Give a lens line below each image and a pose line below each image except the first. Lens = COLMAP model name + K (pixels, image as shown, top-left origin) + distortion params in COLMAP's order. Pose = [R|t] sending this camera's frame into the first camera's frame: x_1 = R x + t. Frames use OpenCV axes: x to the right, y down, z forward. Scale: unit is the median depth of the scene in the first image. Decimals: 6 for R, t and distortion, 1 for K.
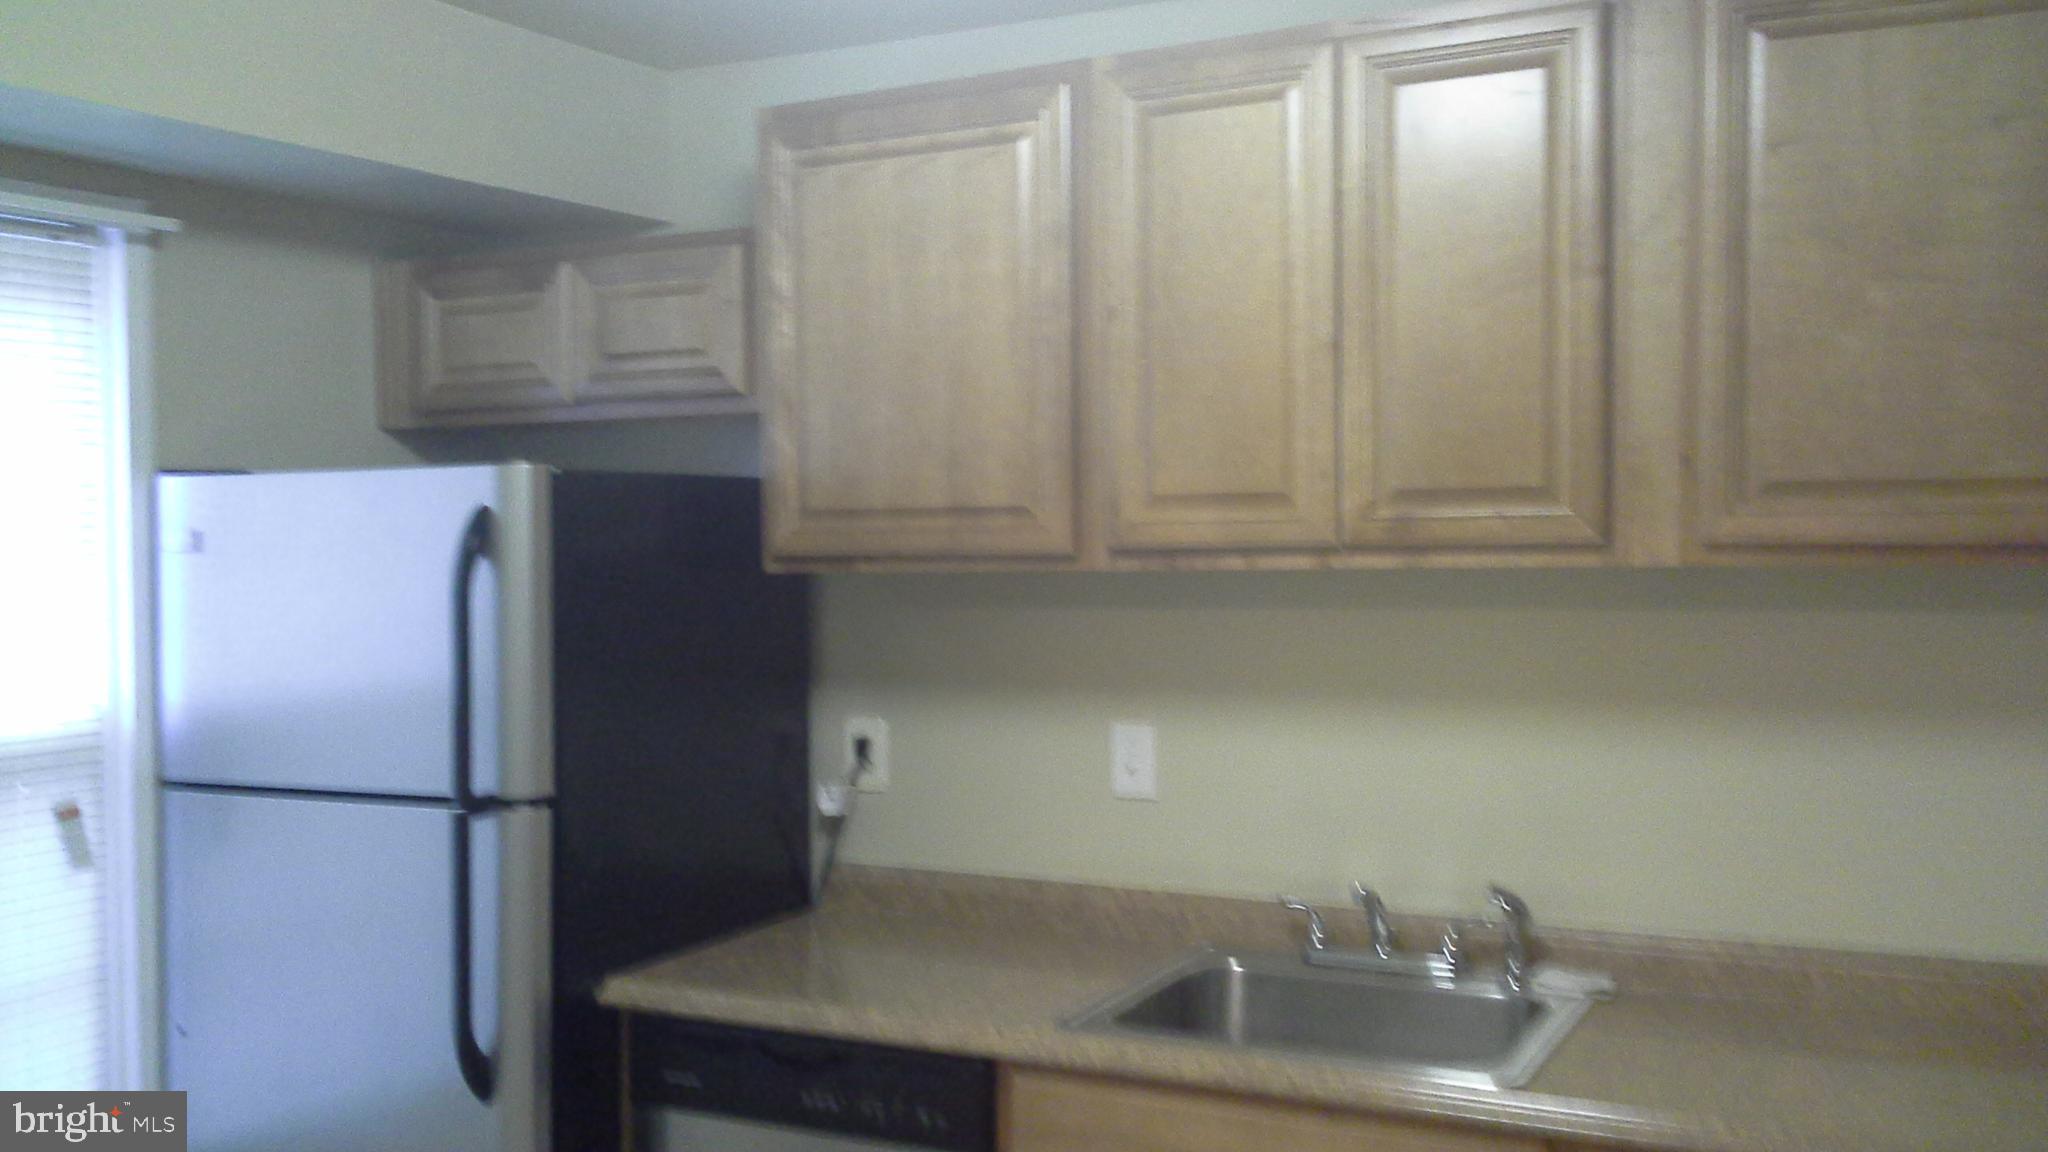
lens RADIAL K [[1896.6, 0, 1029.1], [0, 1896.6, 564.8], [0, 0, 1]] dist [0.149897, -0.350896]
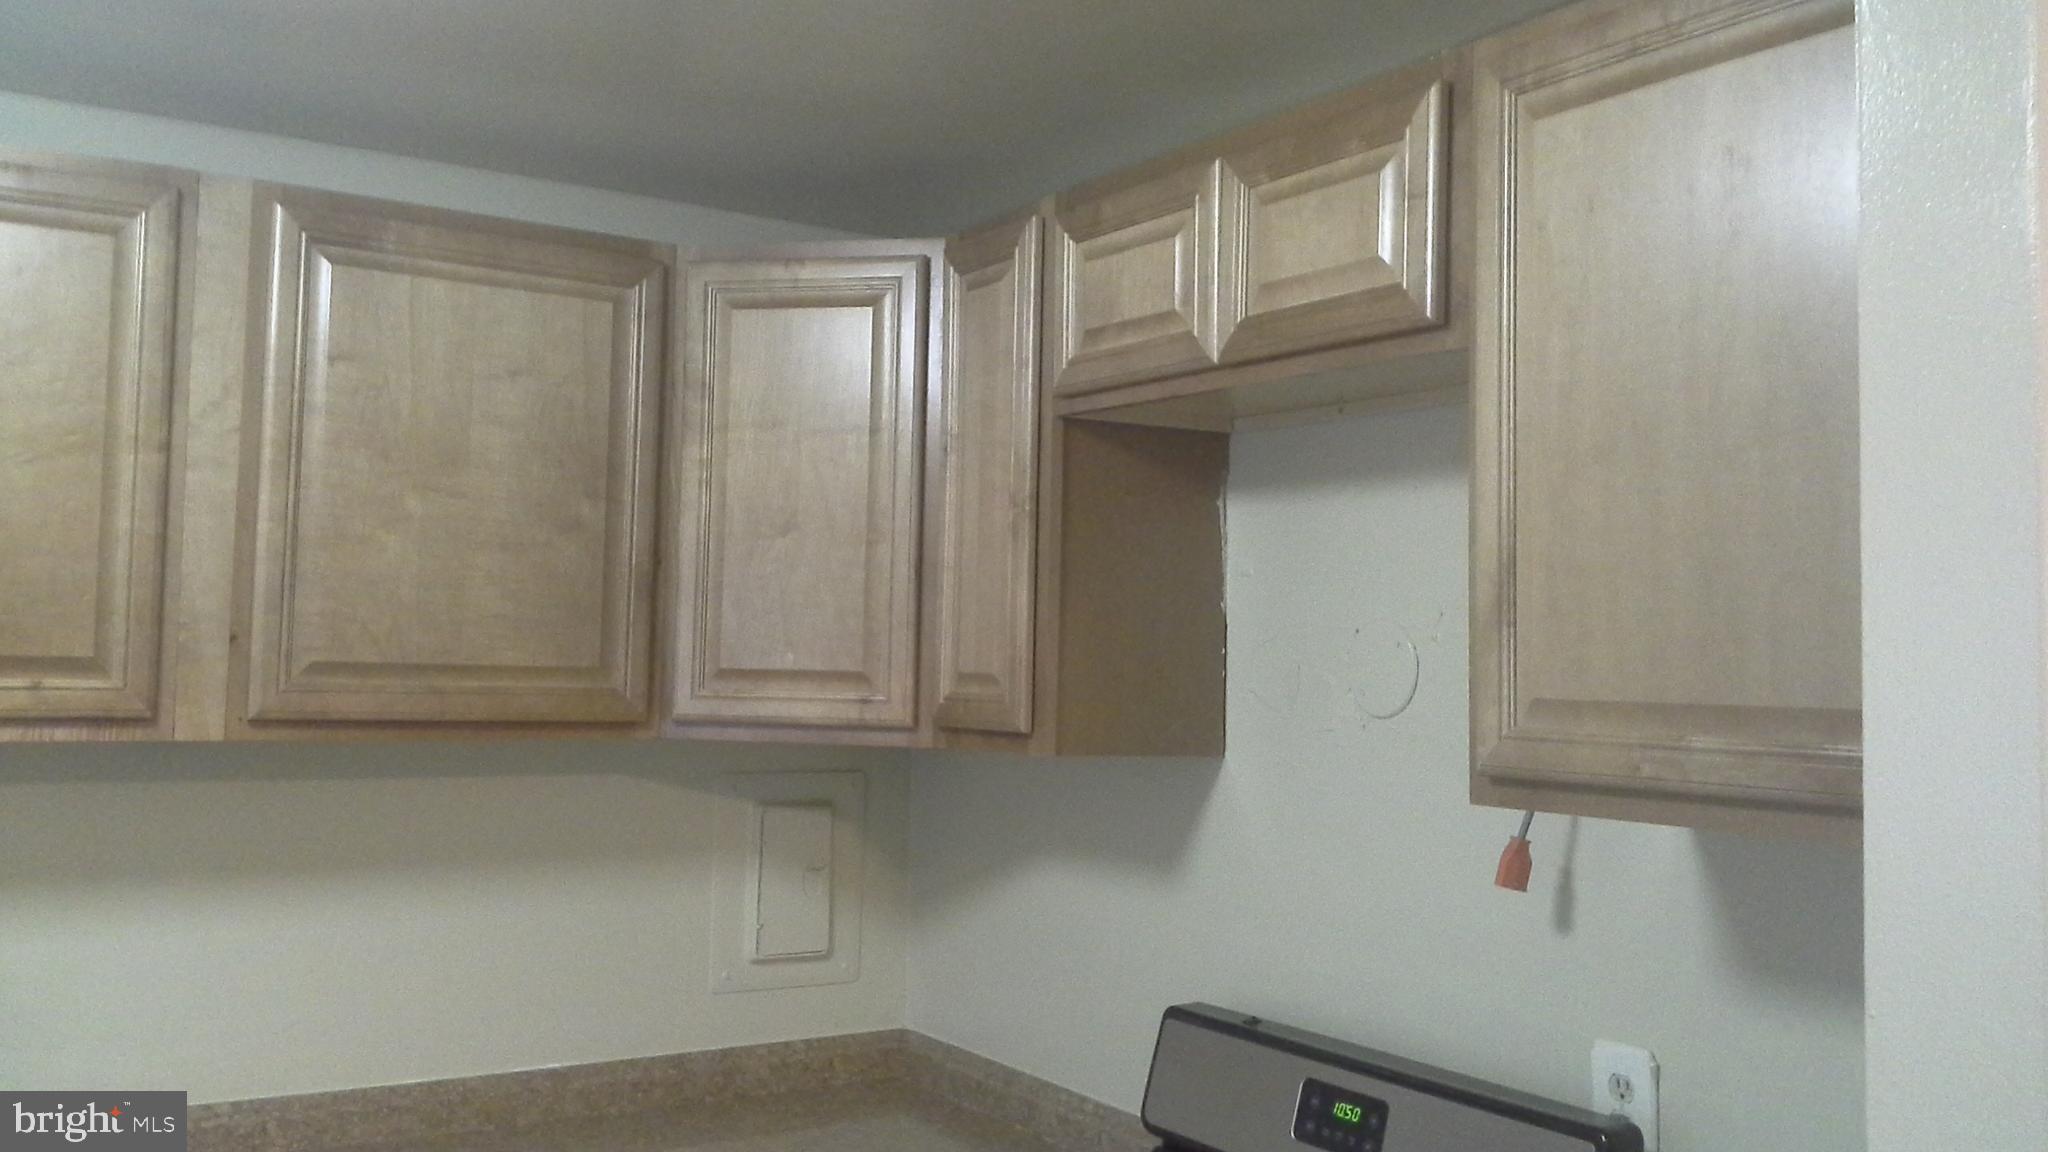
lens RADIAL K [[1896.6, 0, 1029.1], [0, 1896.6, 564.8], [0, 0, 1]] dist [0.149897, -0.350896]
pose [[0.506869, 0.069735, 0.859198, -0.333591], [-0.009940, 0.997129, -0.075066, -0.019957], [-0.861966, 0.029508, 0.506107, 0.095622]]
